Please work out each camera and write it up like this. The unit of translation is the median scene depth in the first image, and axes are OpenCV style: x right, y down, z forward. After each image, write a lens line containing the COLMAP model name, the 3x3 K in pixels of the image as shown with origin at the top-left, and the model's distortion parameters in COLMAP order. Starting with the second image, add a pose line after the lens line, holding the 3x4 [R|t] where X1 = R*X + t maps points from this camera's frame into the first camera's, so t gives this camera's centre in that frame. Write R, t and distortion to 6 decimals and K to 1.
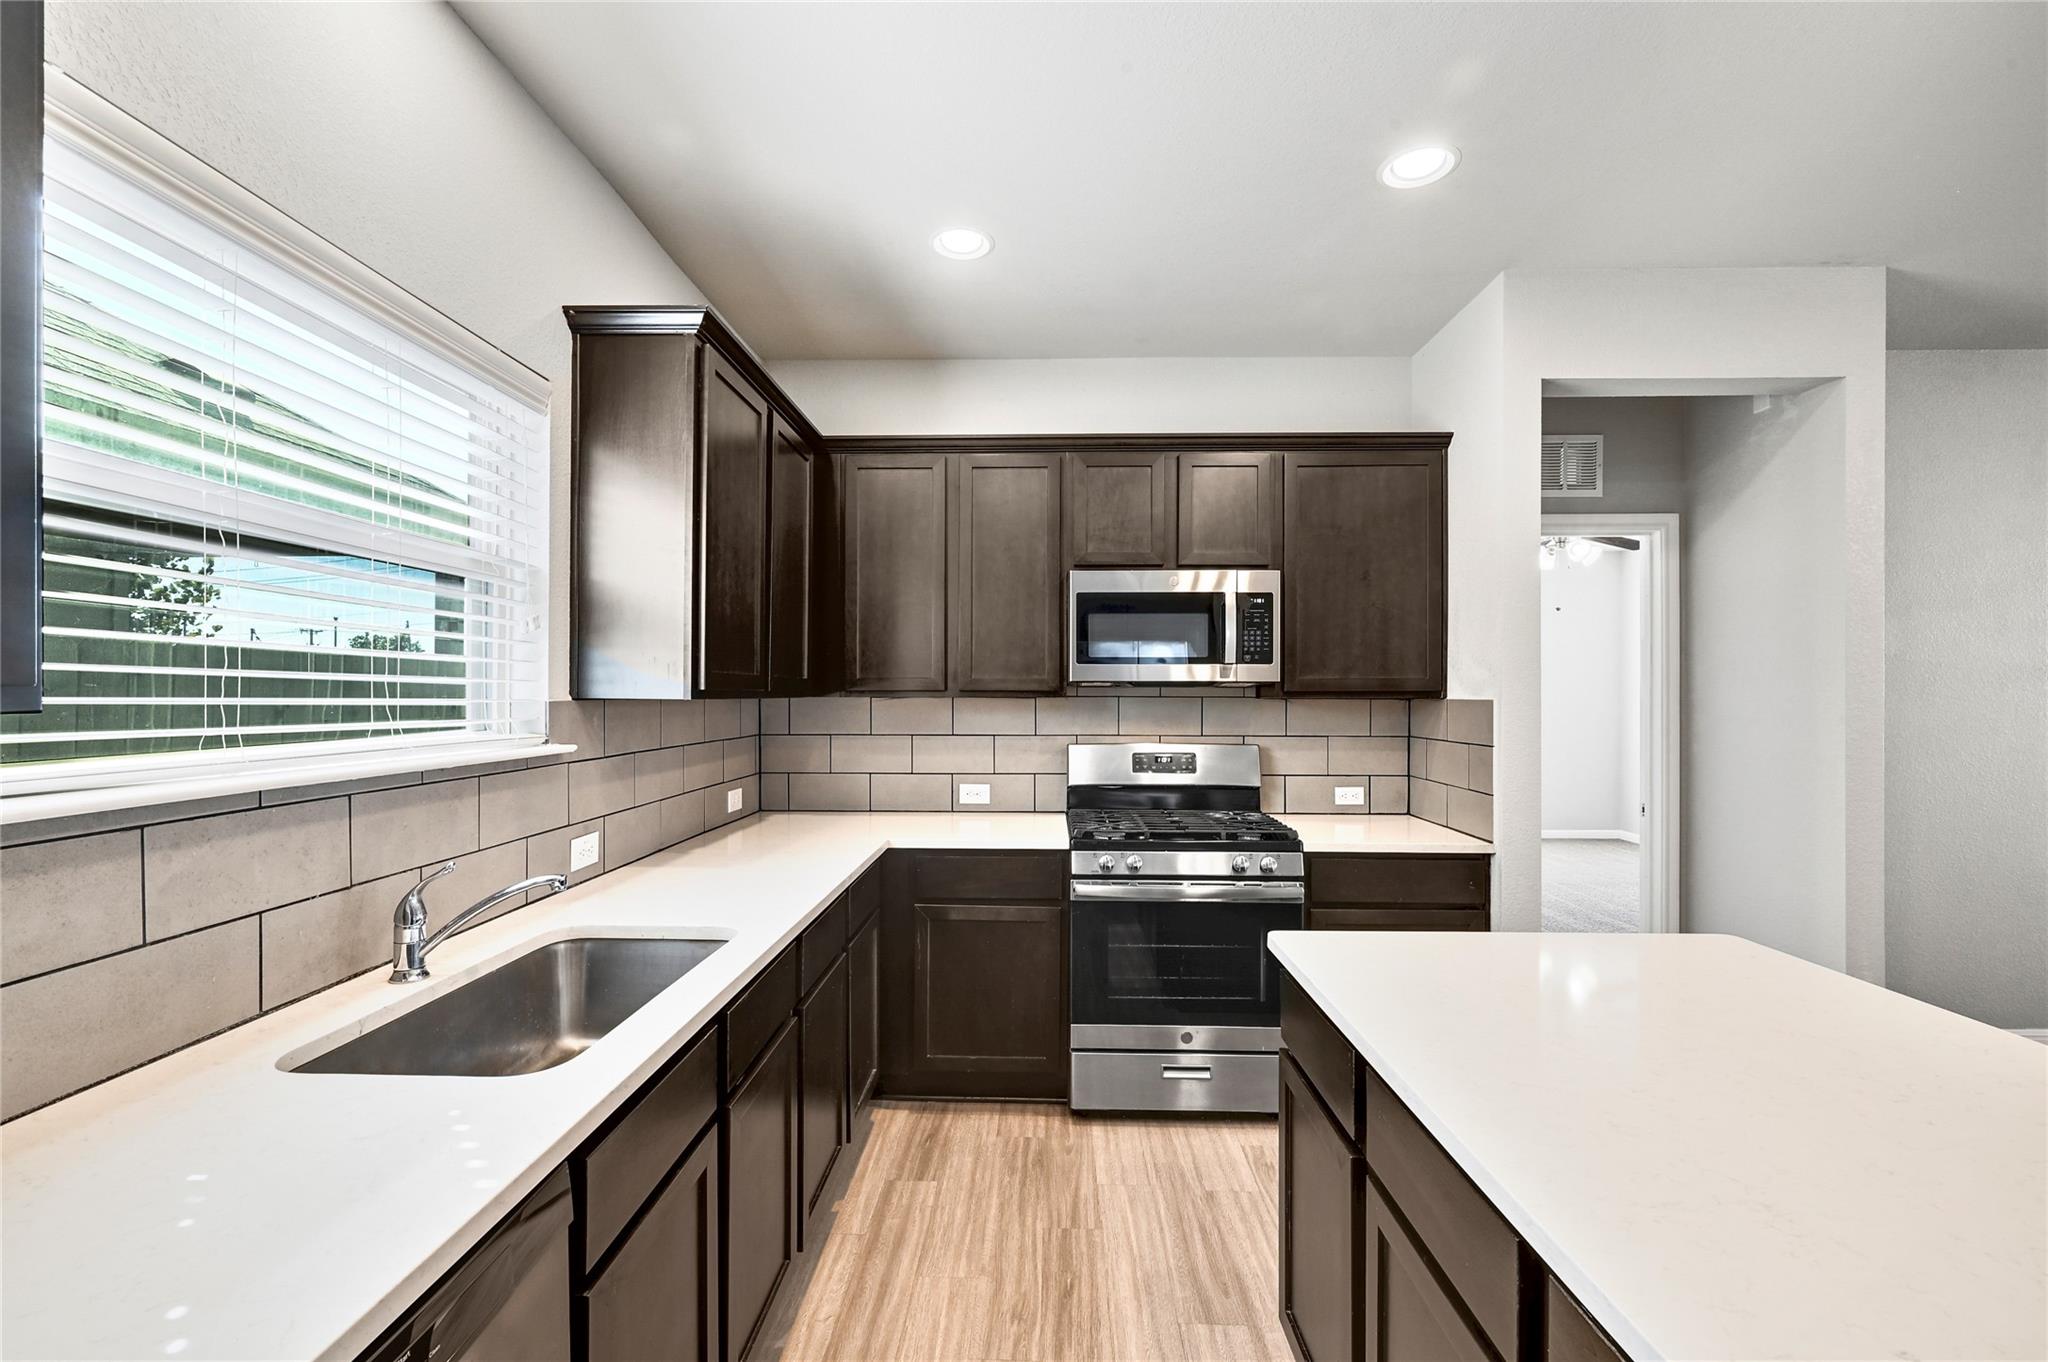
lens RADIAL K [[886.1, 0, 1012.9], [0, 886.1, 695.0], [0, 0, 1]] dist [-0.004903, -0.000129]
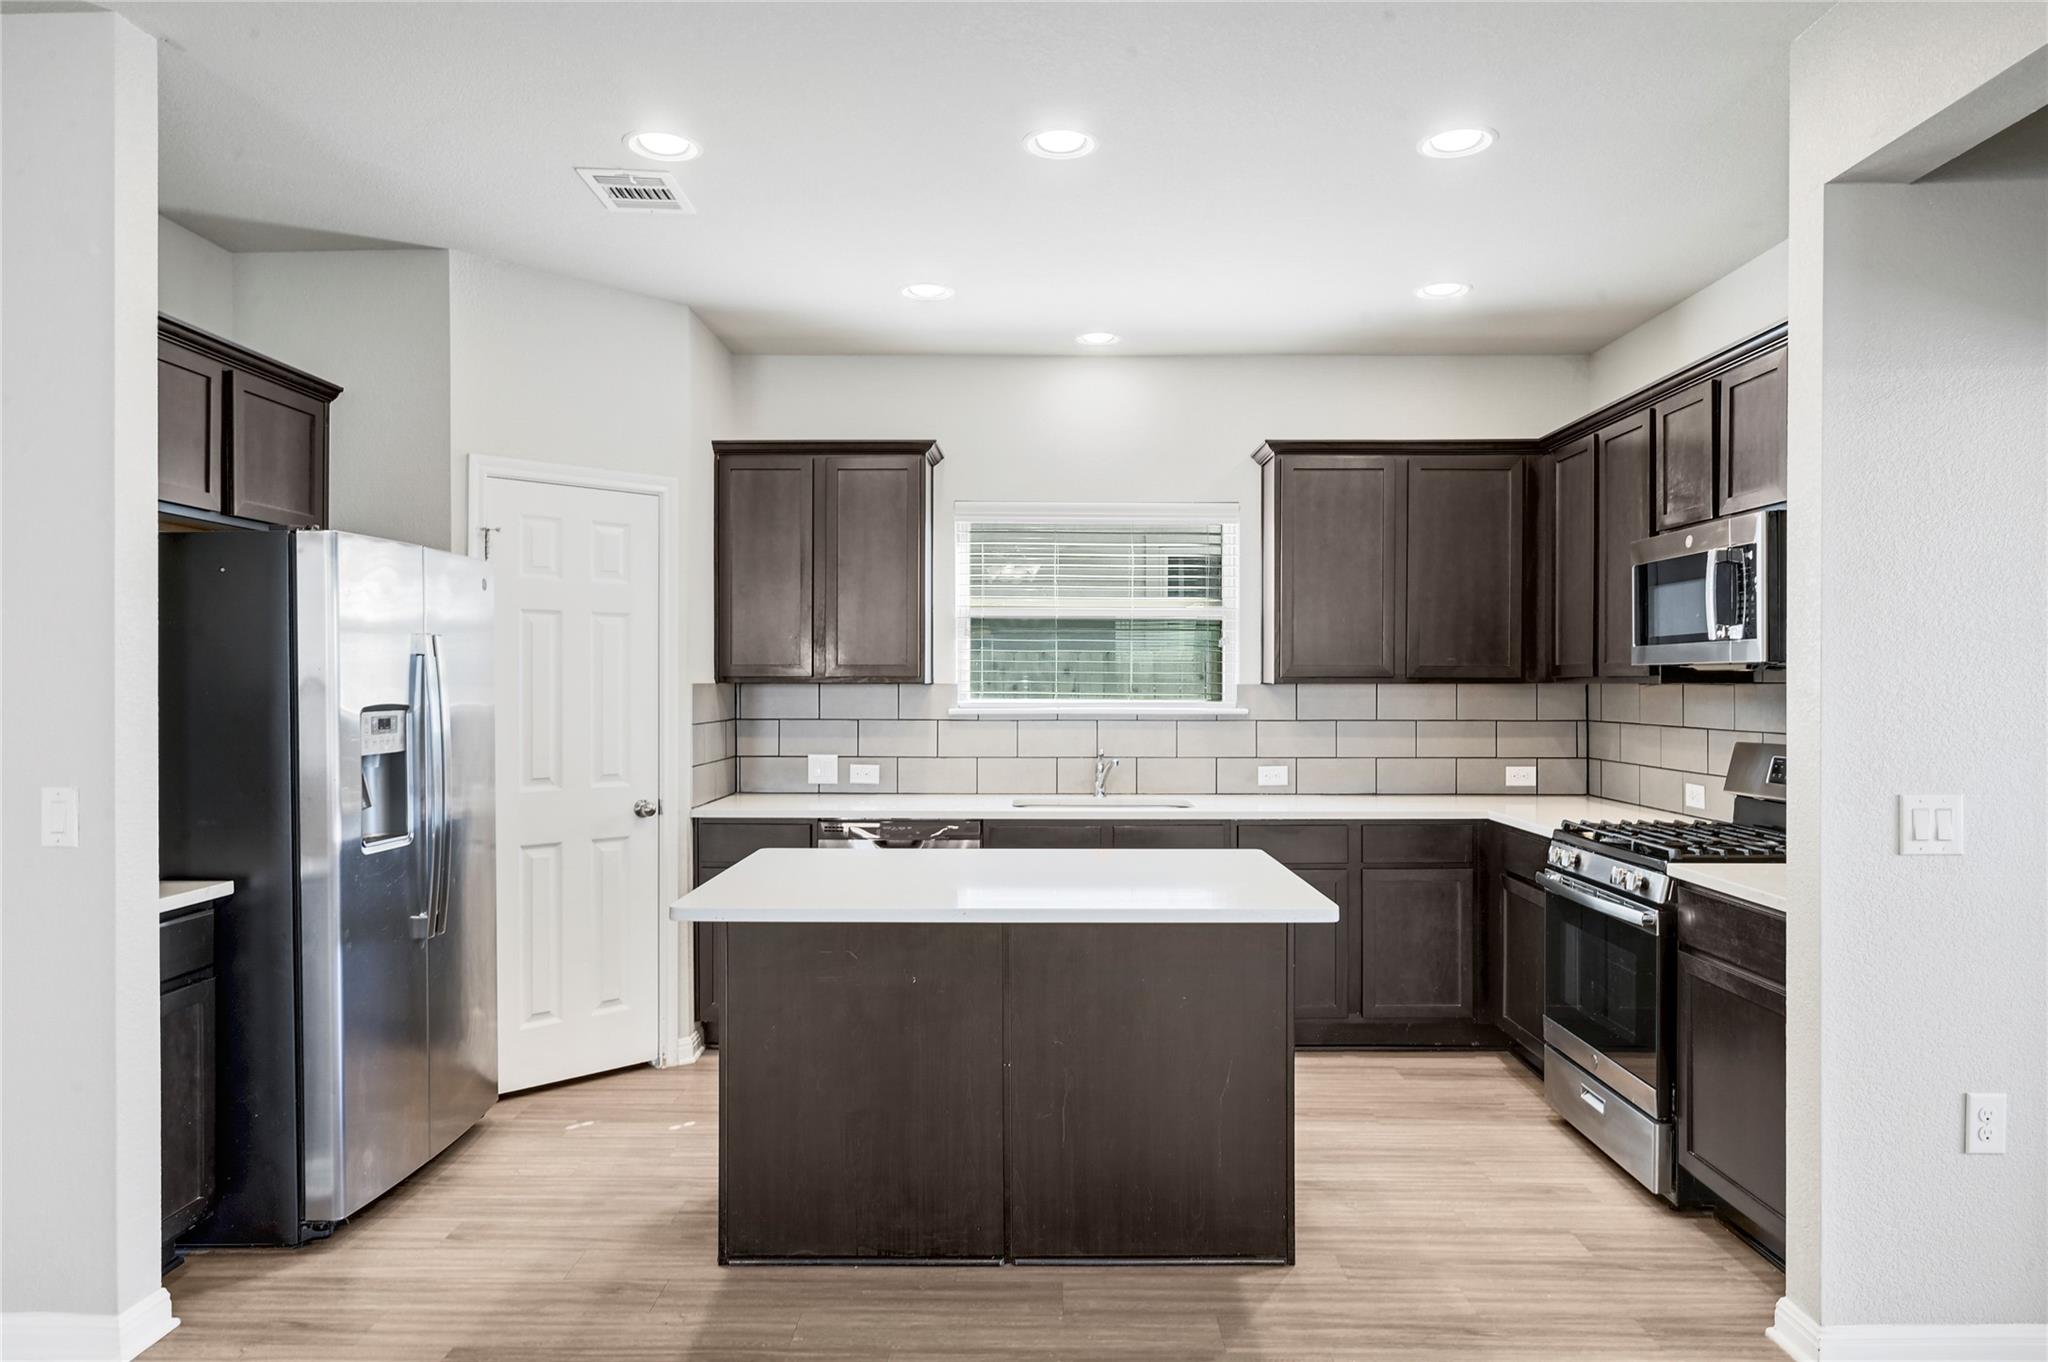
lens RADIAL K [[1273.0, 0, 1029.1], [0, 1273.0, 679.4], [0, 0, 1]] dist [-0.002703, 0.001011]
pose [[0.011377, 0.002934, -0.999931, 1.869247], [-0.007669, 0.999967, 0.002847, -0.005622], [0.999906, 0.007636, 0.011399, 0.508939]]
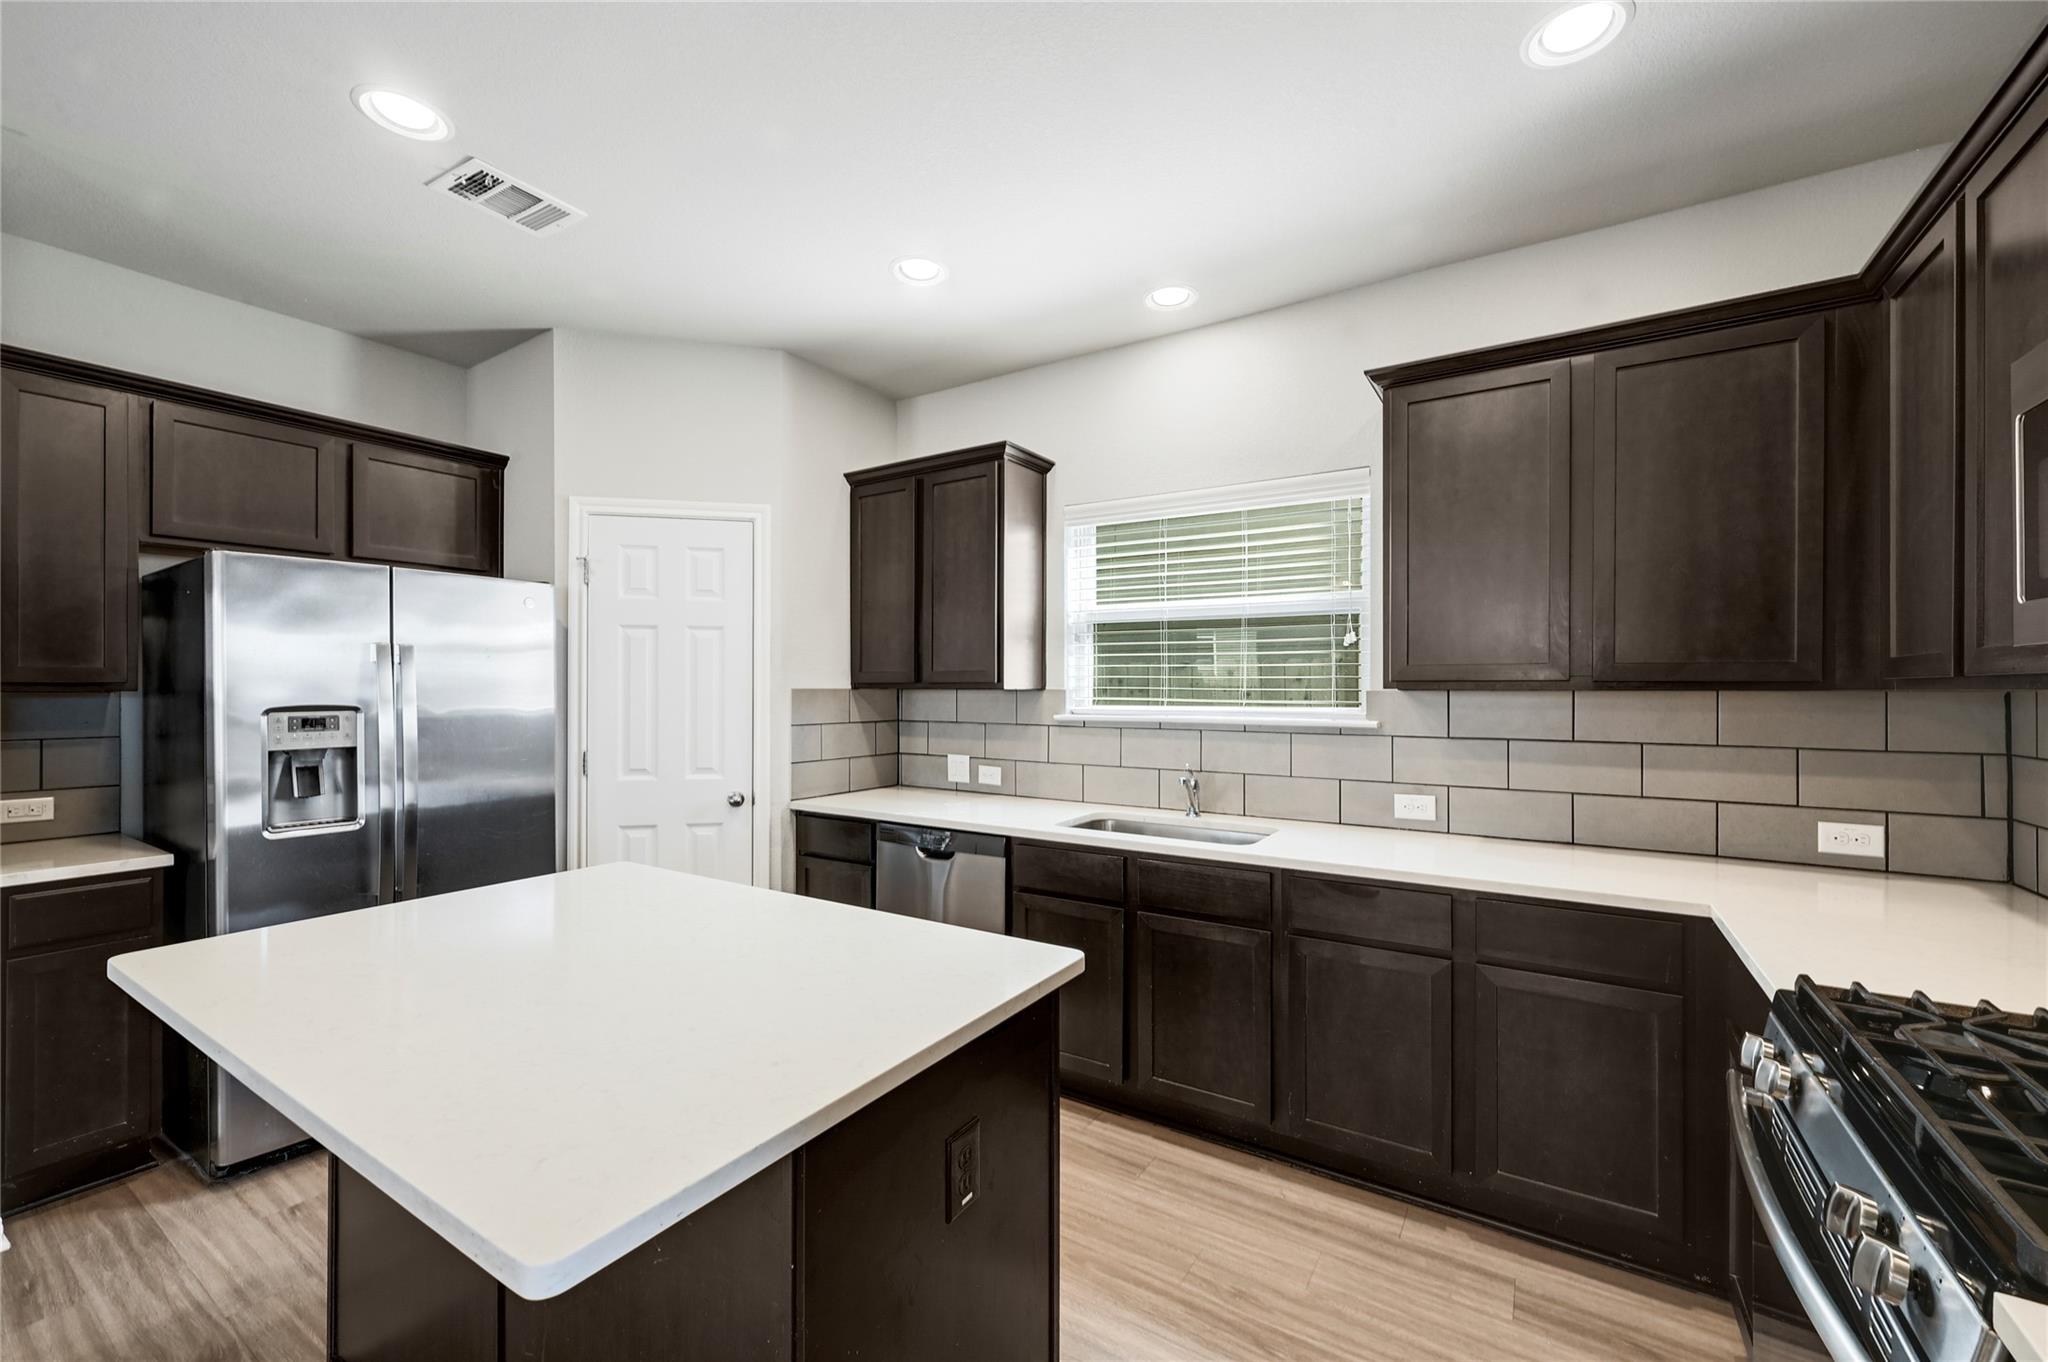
lens RADIAL K [[817.5, 0, 1021.2], [0, 817.5, 686.0], [0, 0, 1]] dist [-0.000993, 0.000720]
pose [[-0.520604, 0.000204, -0.853798, 0.830363], [-0.005615, 0.999978, 0.003663, -0.001781], [0.853780, 0.006701, -0.520591, 1.119450]]
